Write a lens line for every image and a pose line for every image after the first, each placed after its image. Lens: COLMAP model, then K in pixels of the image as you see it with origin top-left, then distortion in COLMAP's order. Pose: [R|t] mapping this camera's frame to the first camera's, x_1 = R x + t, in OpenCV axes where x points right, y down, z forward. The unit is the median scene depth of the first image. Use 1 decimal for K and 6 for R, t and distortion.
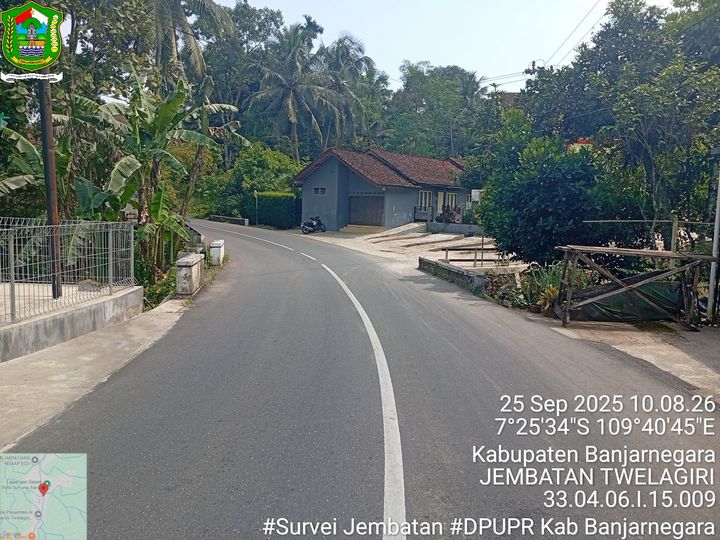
lens RADIAL K [[552.8, 0, 356.6], [0, 552.8, 271.1], [0, 0, 1]] dist [0.107530, -0.239095]
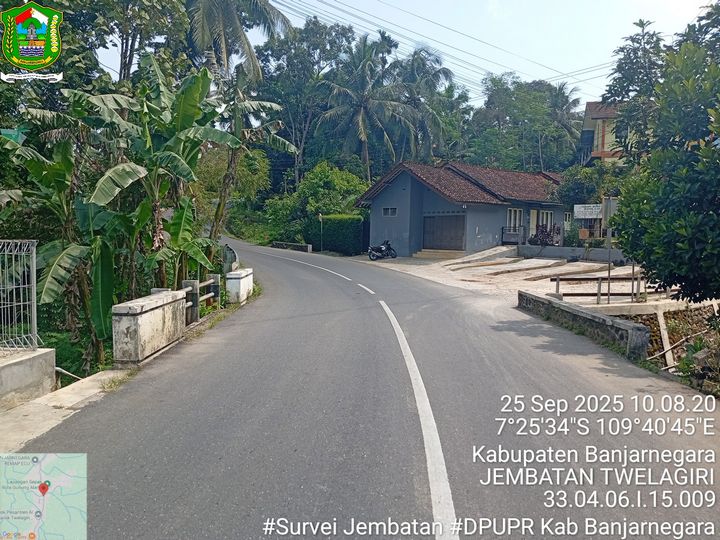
lens RADIAL K [[552.8, 0, 356.6], [0, 552.8, 271.1], [0, 0, 1]] dist [0.107530, -0.239095]
pose [[0.989729, -0.006891, -0.142788, 0.005347], [-0.000133, 0.998793, -0.049122, -0.007196], [0.142954, 0.048637, 0.988534, 0.126407]]
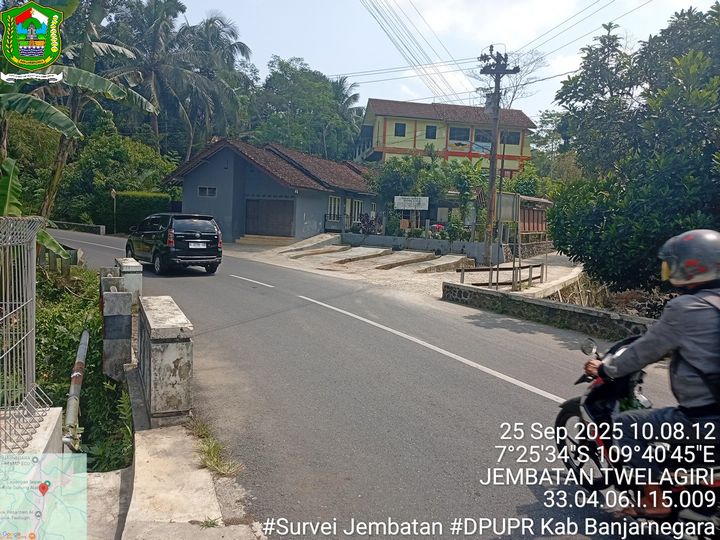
lens RADIAL K [[555.3, 0, 360.0], [0, 555.3, 270.0], [0, 0, 1]] dist [0.105164, -0.247189]
pose [[0.957513, -0.007273, 0.288299, -0.084646], [0.013845, 0.999689, -0.020762, -0.013090], [-0.288059, 0.023871, 0.957315, 0.170602]]
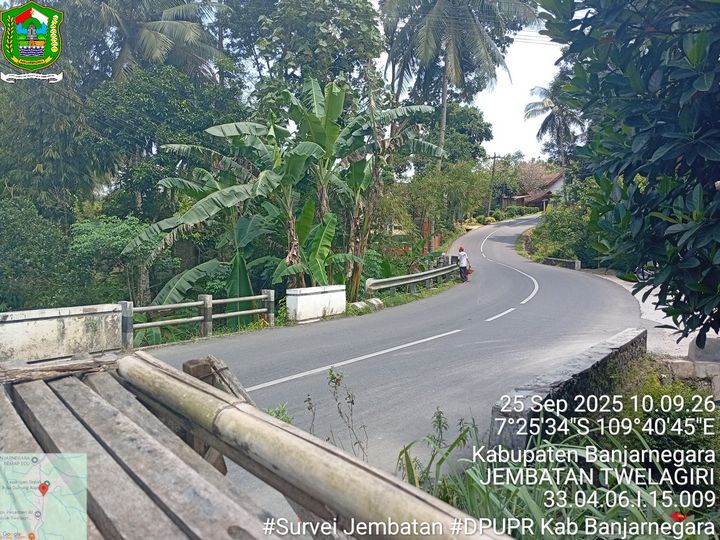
lens RADIAL K [[552.8, 0, 356.6], [0, 552.8, 271.1], [0, 0, 1]] dist [0.107530, -0.239095]
pose [[0.717141, -0.007058, -0.696892, 0.125196], [-0.052495, 0.996561, -0.064113, -0.013826], [0.694948, 0.082561, 0.714304, 0.236527]]
